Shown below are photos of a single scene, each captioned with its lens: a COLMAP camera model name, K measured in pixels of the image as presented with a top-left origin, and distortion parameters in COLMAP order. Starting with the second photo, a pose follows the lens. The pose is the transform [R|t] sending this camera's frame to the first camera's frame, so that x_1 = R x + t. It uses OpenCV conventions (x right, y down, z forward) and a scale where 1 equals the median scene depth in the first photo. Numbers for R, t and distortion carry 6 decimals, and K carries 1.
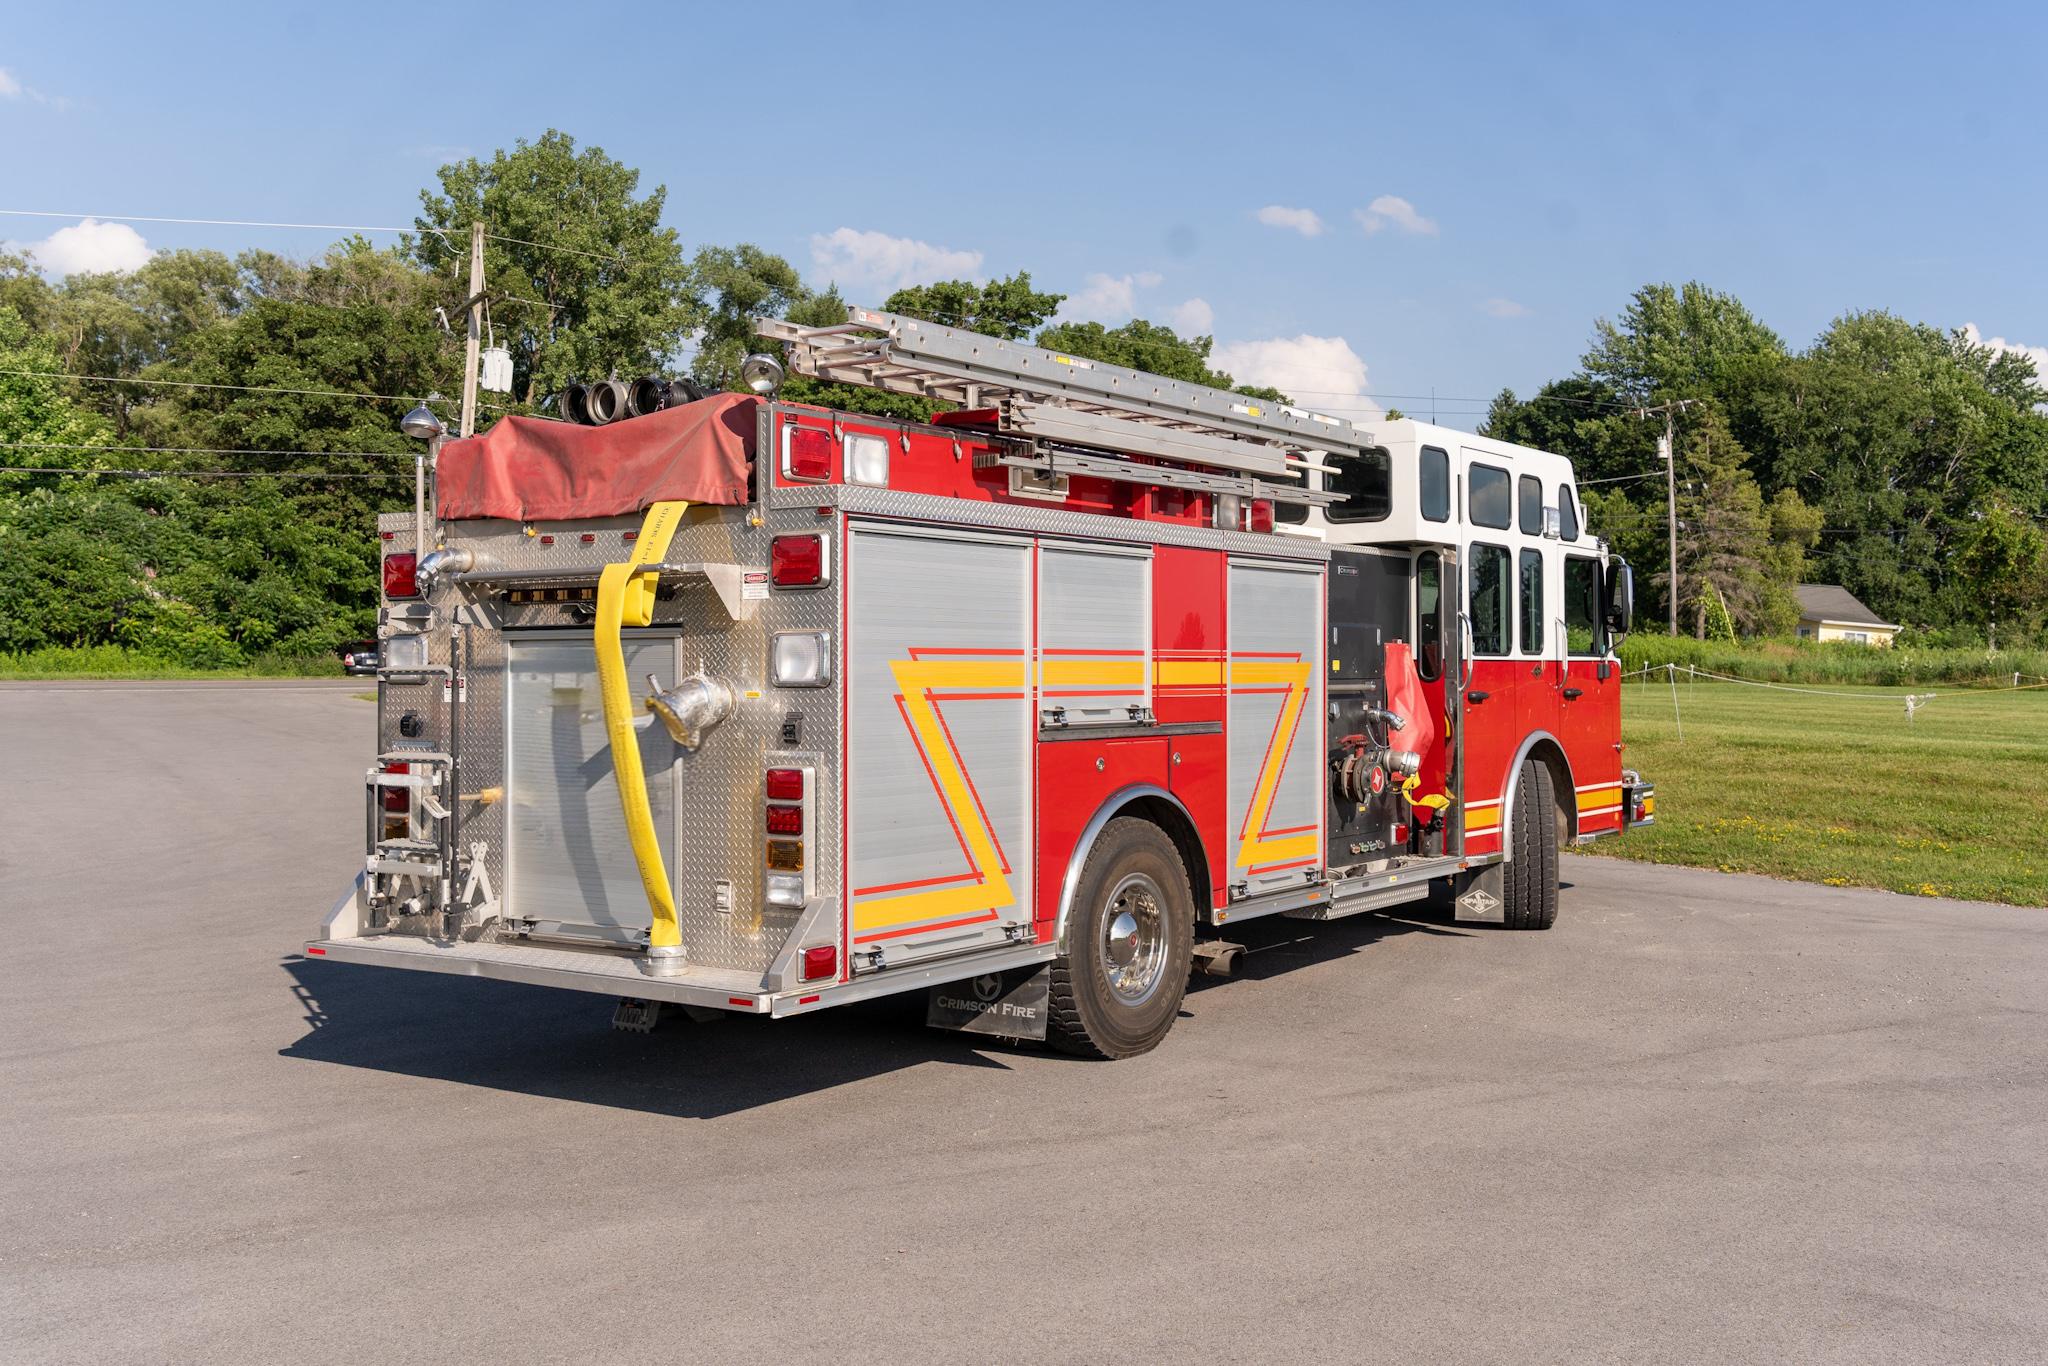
lens RADIAL K [[2048.5, 0, 1017.8], [0, 2048.5, 687.1], [0, 0, 1]] dist [-0.003865, -0.004641]
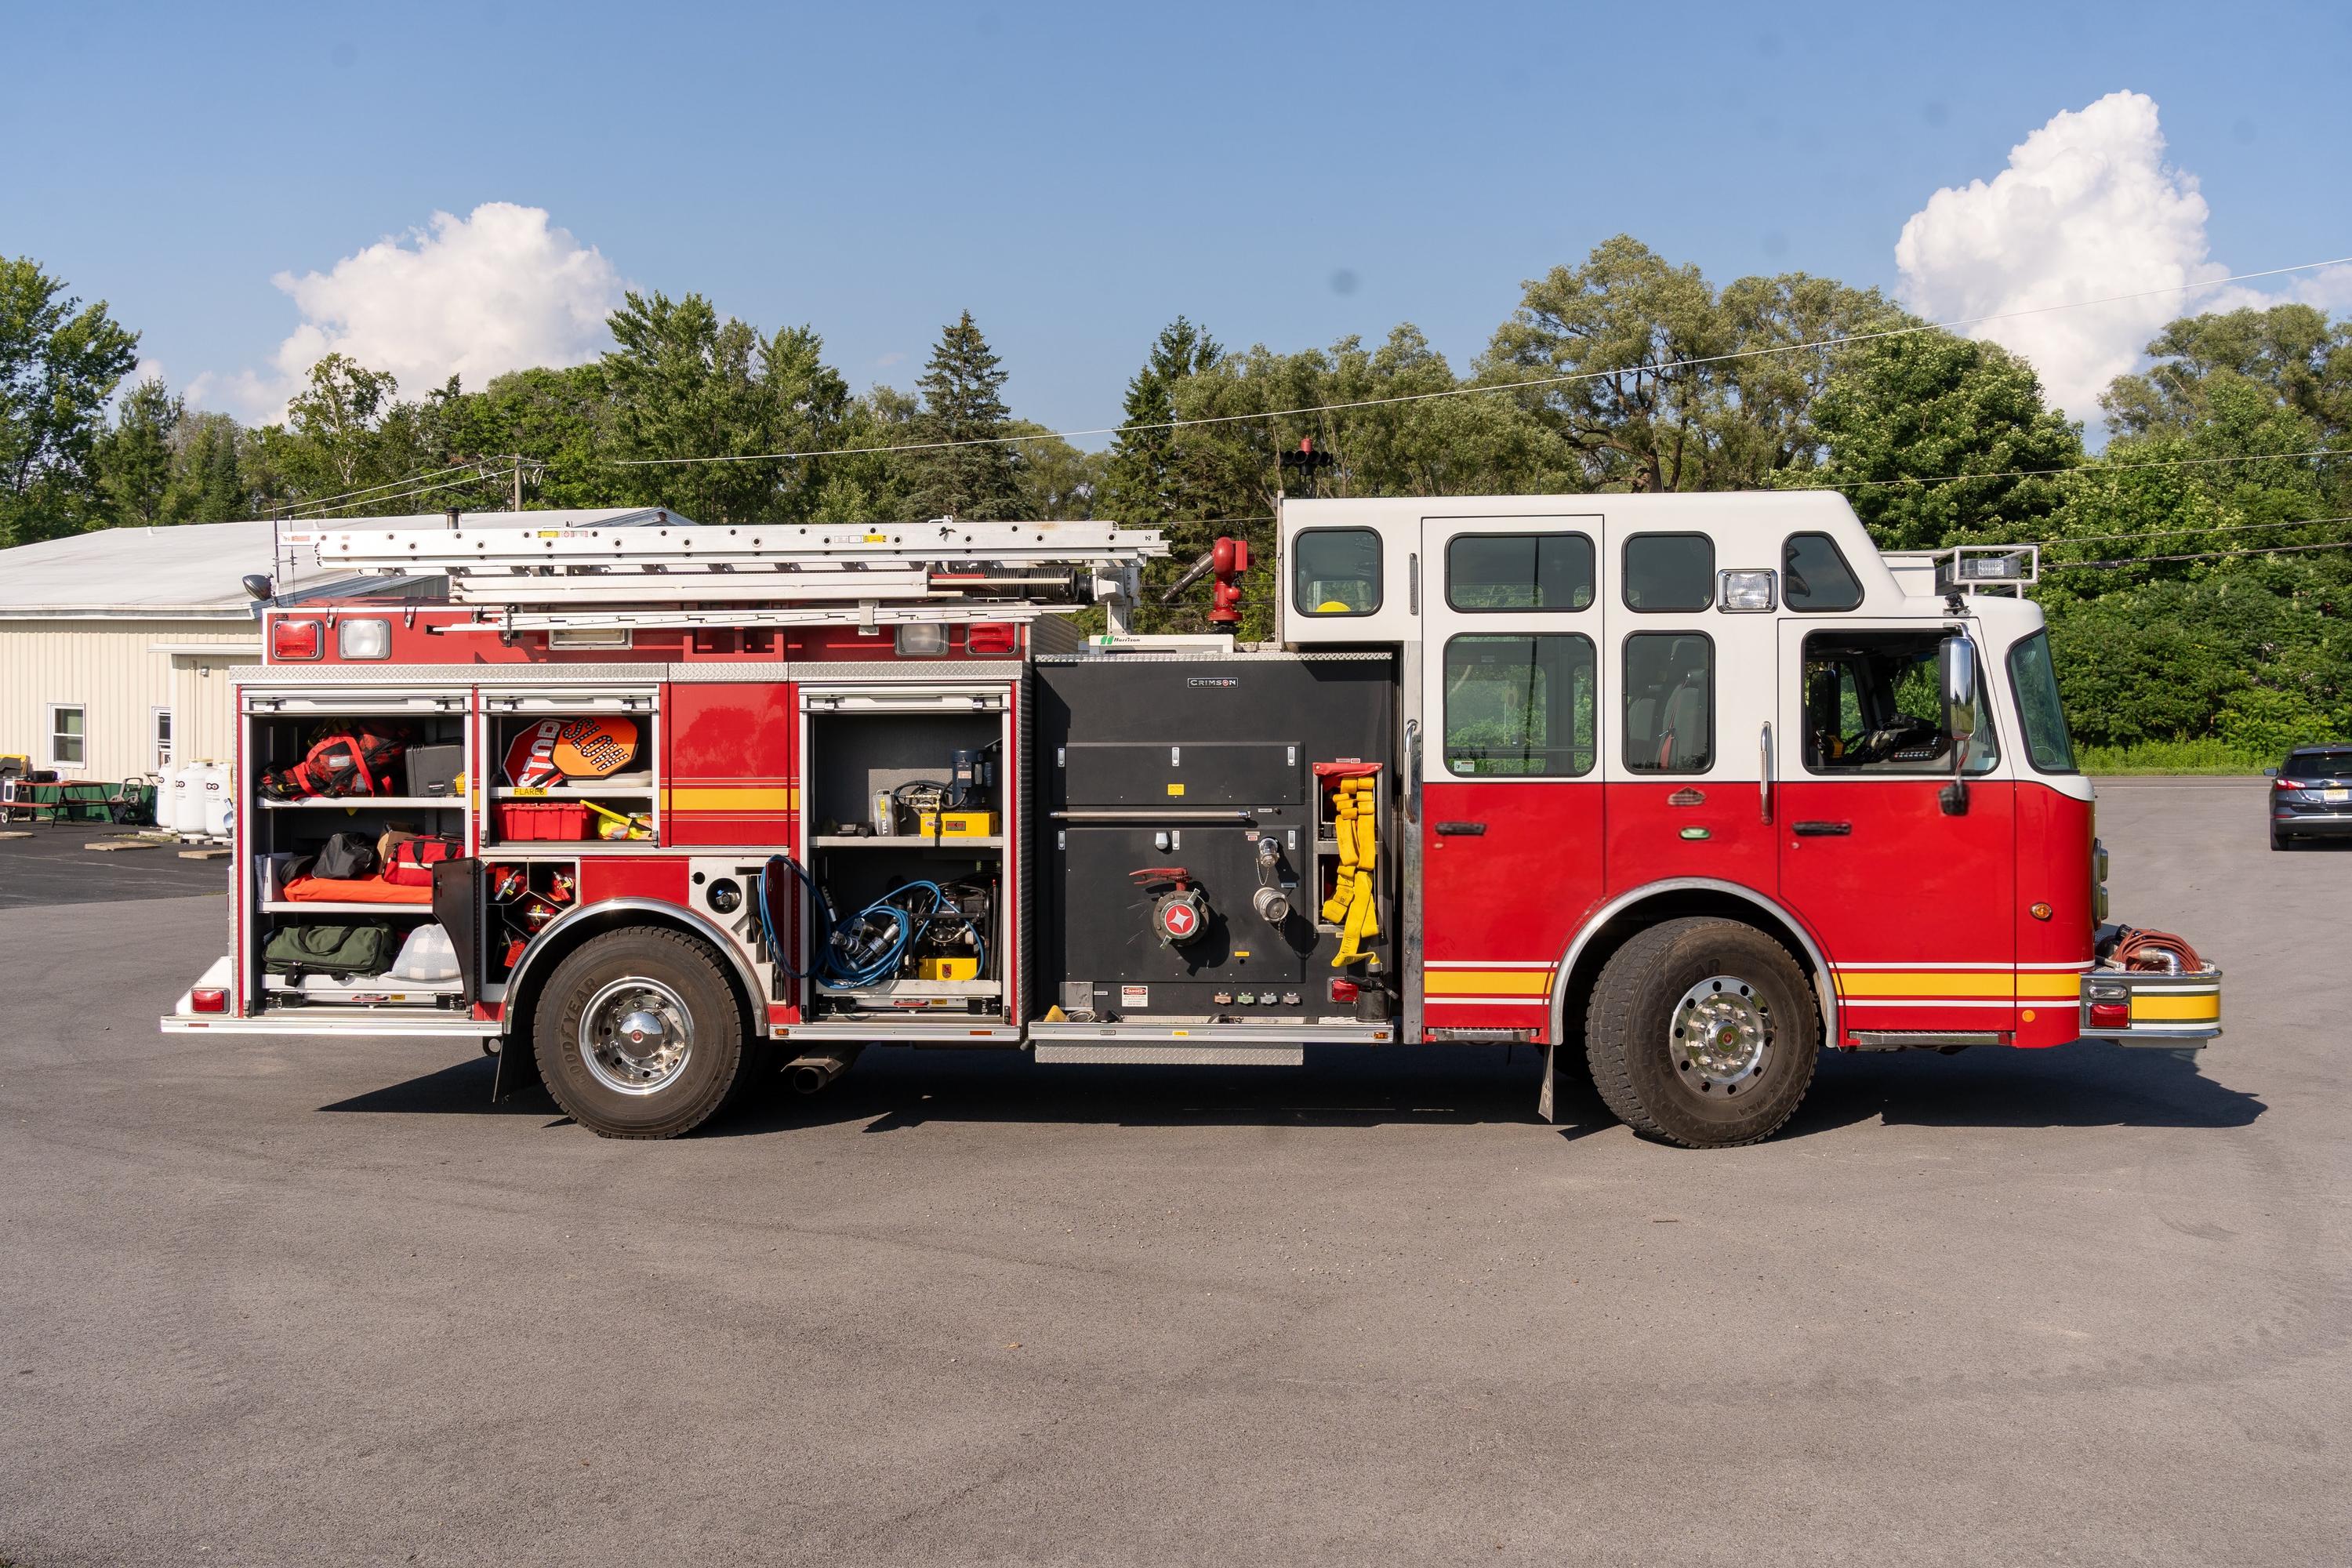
lens RADIAL K [[2131.7, 0, 1180.0], [0, 2131.7, 780.7], [0, 0, 1]] dist [-0.008894, 0.014580]
pose [[0.487602, 0.006339, -0.873043, 0.864440], [-0.004506, 0.999979, 0.004744, -0.016839], [0.873054, 0.001621, 0.487620, 0.486819]]
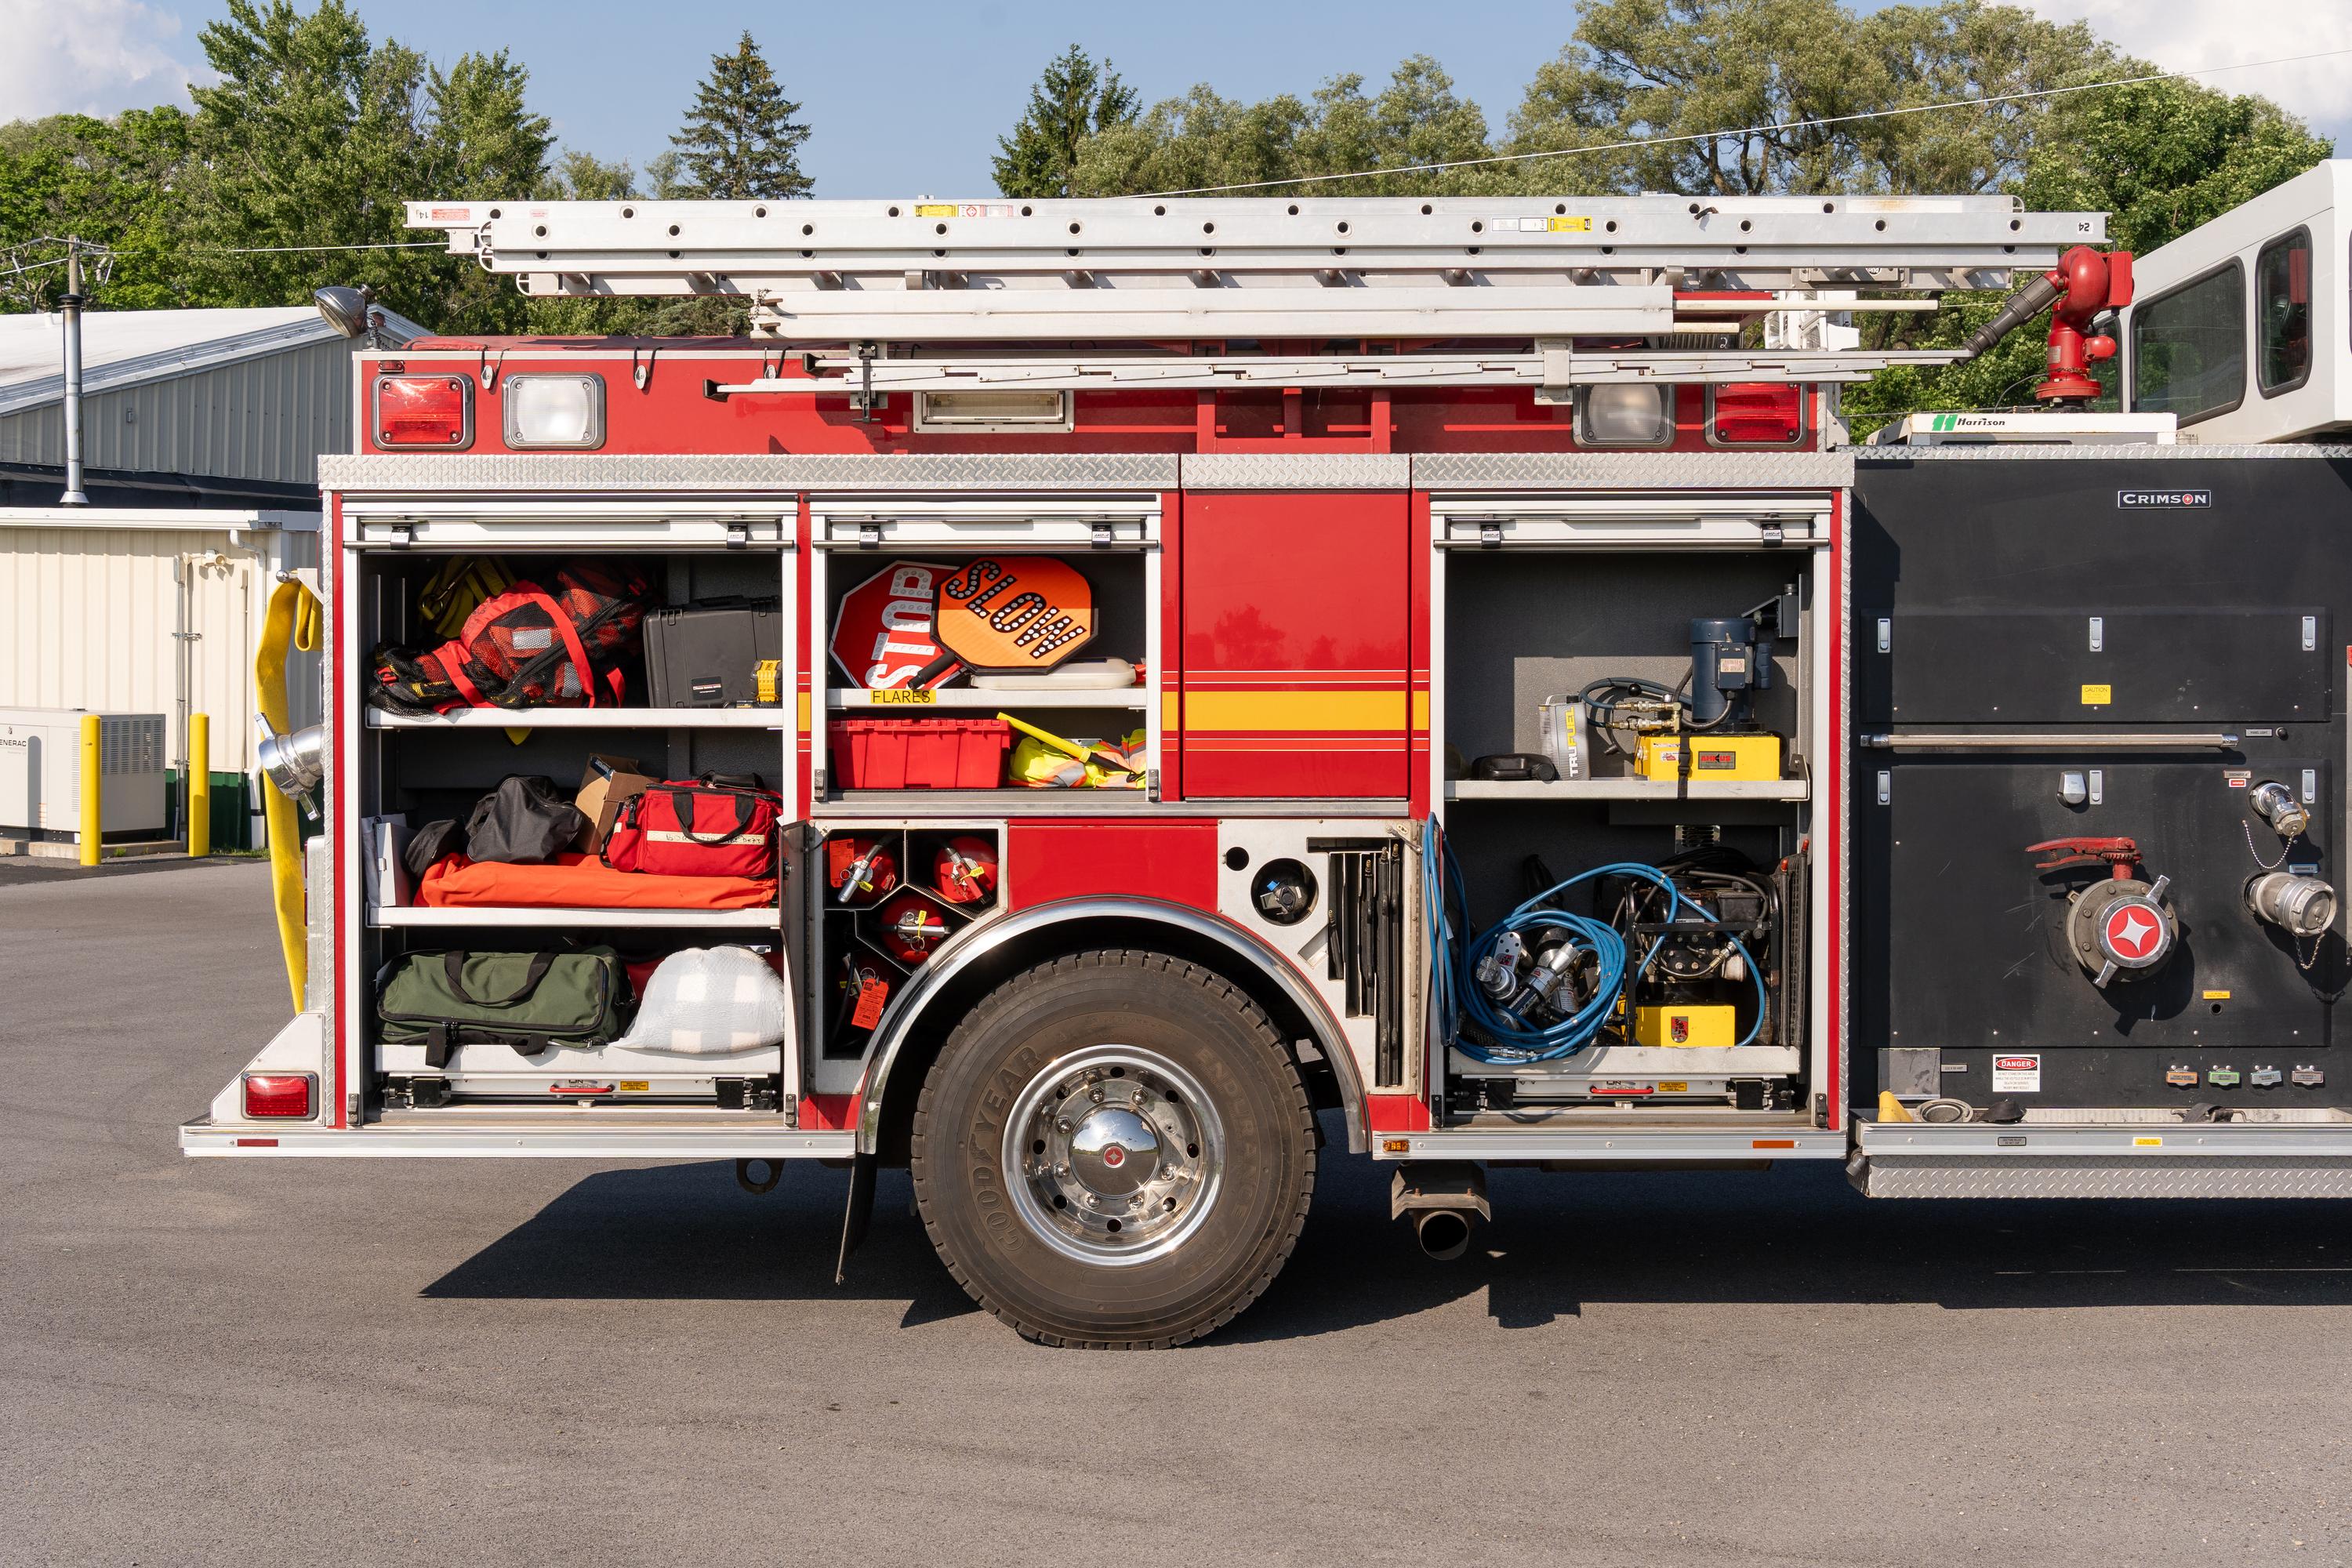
lens RADIAL K [[3070.0, 0, 1195.9], [0, 3070.0, 780.2], [0, 0, 1]] dist [-0.002331, 0.010489]
pose [[0.553287, 0.016777, -0.832822, 0.576616], [-0.005403, 0.999848, 0.016552, -0.001012], [0.832973, -0.004658, 0.553293, 0.369473]]
